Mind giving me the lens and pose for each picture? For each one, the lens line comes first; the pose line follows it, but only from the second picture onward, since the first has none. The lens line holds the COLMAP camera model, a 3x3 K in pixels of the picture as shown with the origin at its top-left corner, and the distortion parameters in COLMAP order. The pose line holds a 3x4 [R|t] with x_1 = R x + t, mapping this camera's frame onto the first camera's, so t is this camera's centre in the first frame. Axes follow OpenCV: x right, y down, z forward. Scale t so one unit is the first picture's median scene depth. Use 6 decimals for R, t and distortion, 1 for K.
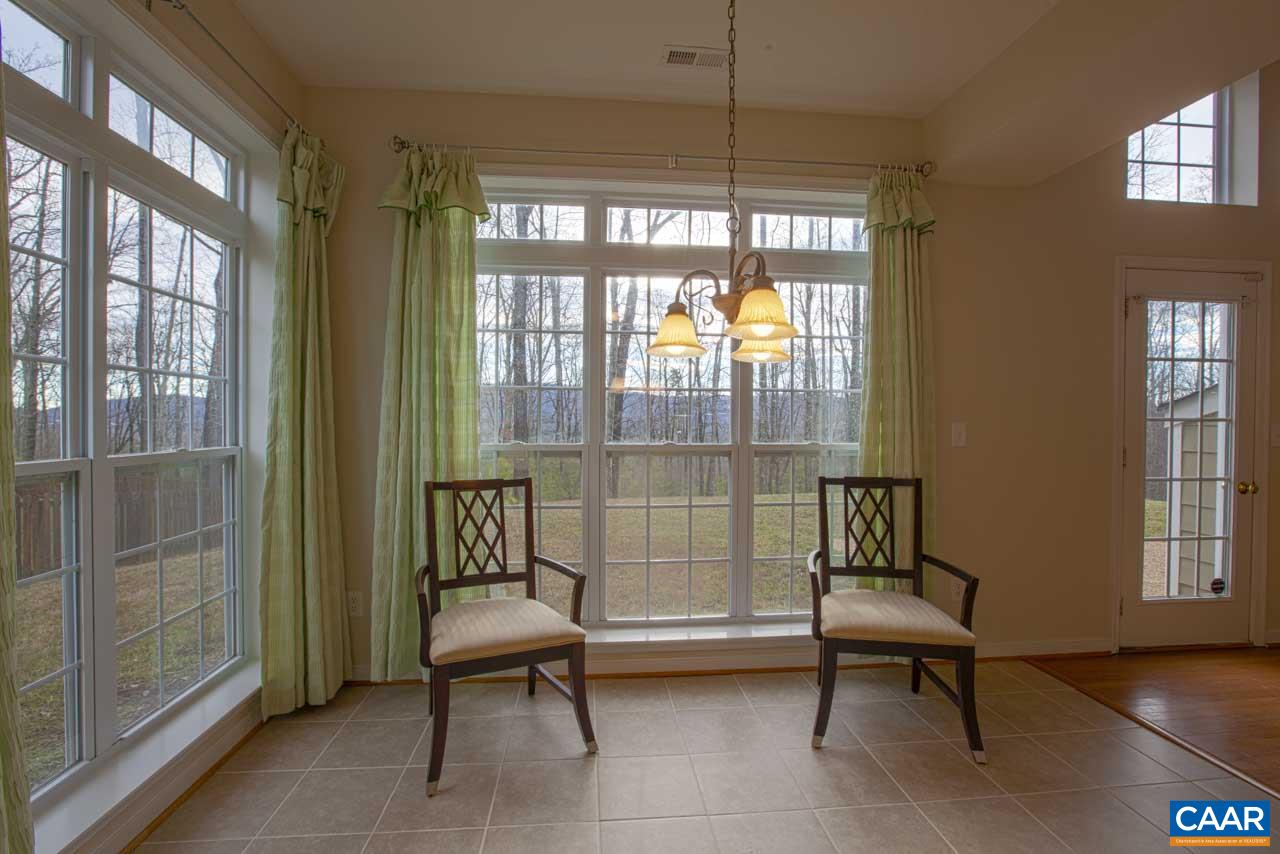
lens RADIAL K [[565.0, 0, 648.1], [0, 565.0, 427.1], [0, 0, 1]] dist [-0.035137, 0.008582]
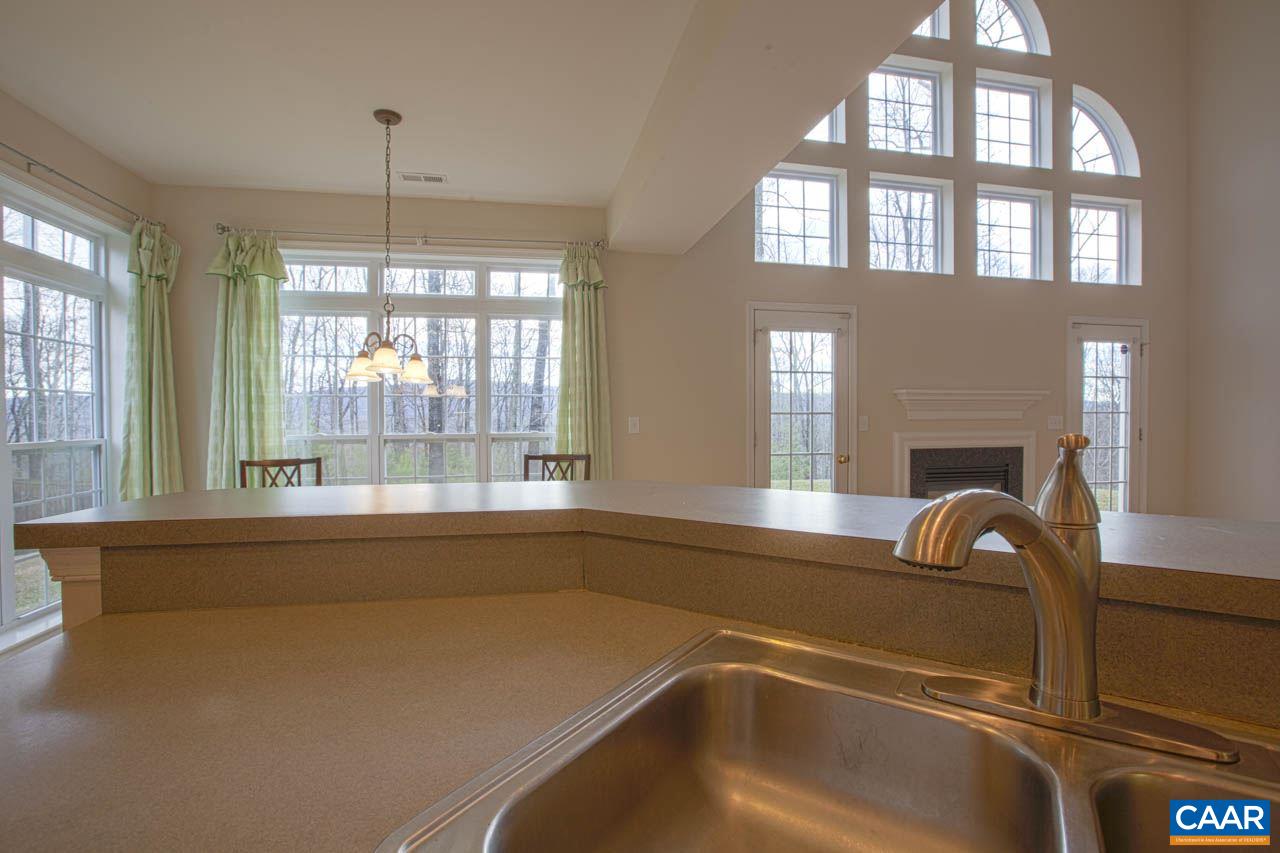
lens RADIAL K [[565.0, 0, 646.6], [0, 565.0, 427.2], [0, 0, 1]] dist [-0.035137, 0.008582]
pose [[0.994709, -0.012226, 0.102005, 0.497985], [0.011526, 0.999906, 0.007443, 0.009725], [-0.102087, -0.006228, 0.994756, -0.543810]]
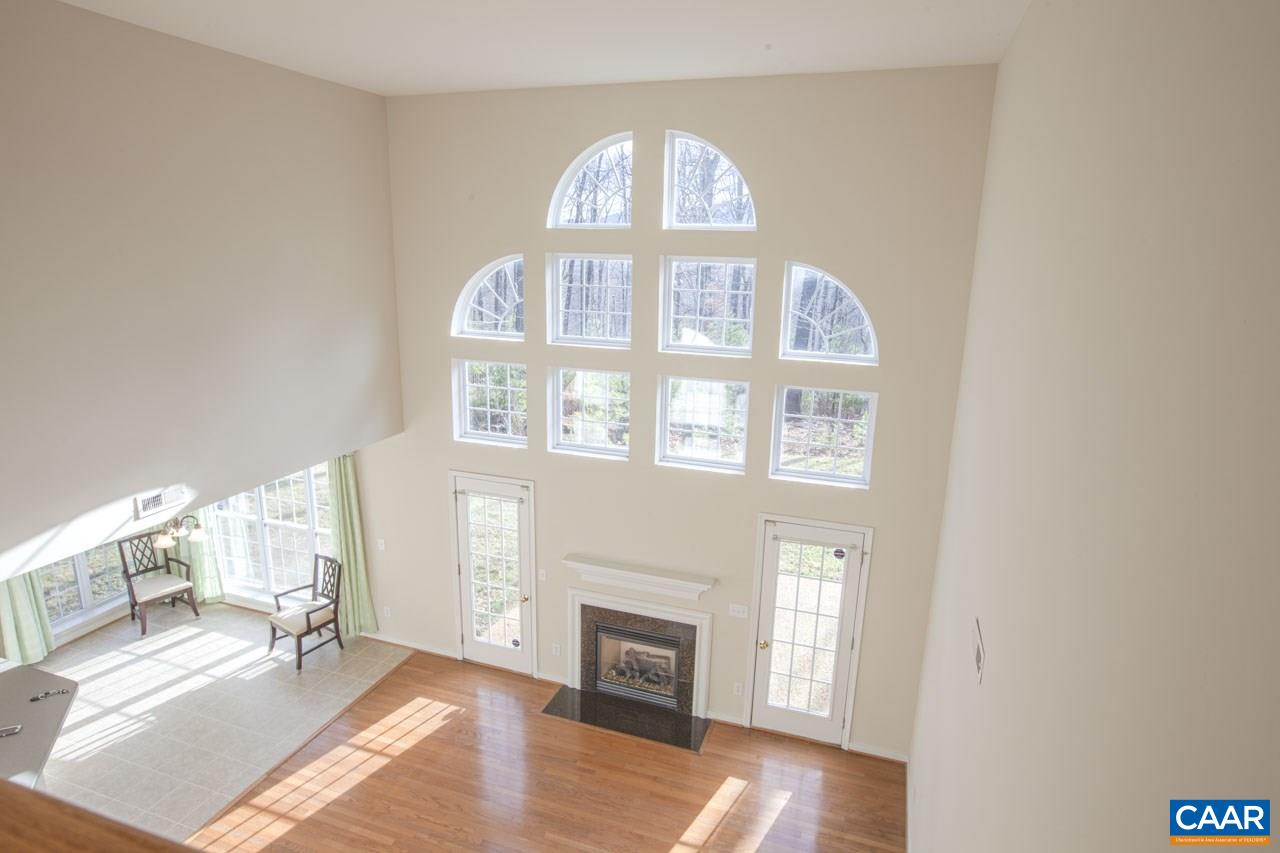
lens RADIAL K [[710.5, 0, 630.8], [0, 710.5, 427.0], [0, 0, 1]] dist [-0.025633, 0.013188]
pose [[0.903001, 0.115114, -0.413931, 2.770592], [-0.012920, 0.970278, 0.241649, -1.205655], [0.429445, -0.212861, 0.877649, -0.935616]]
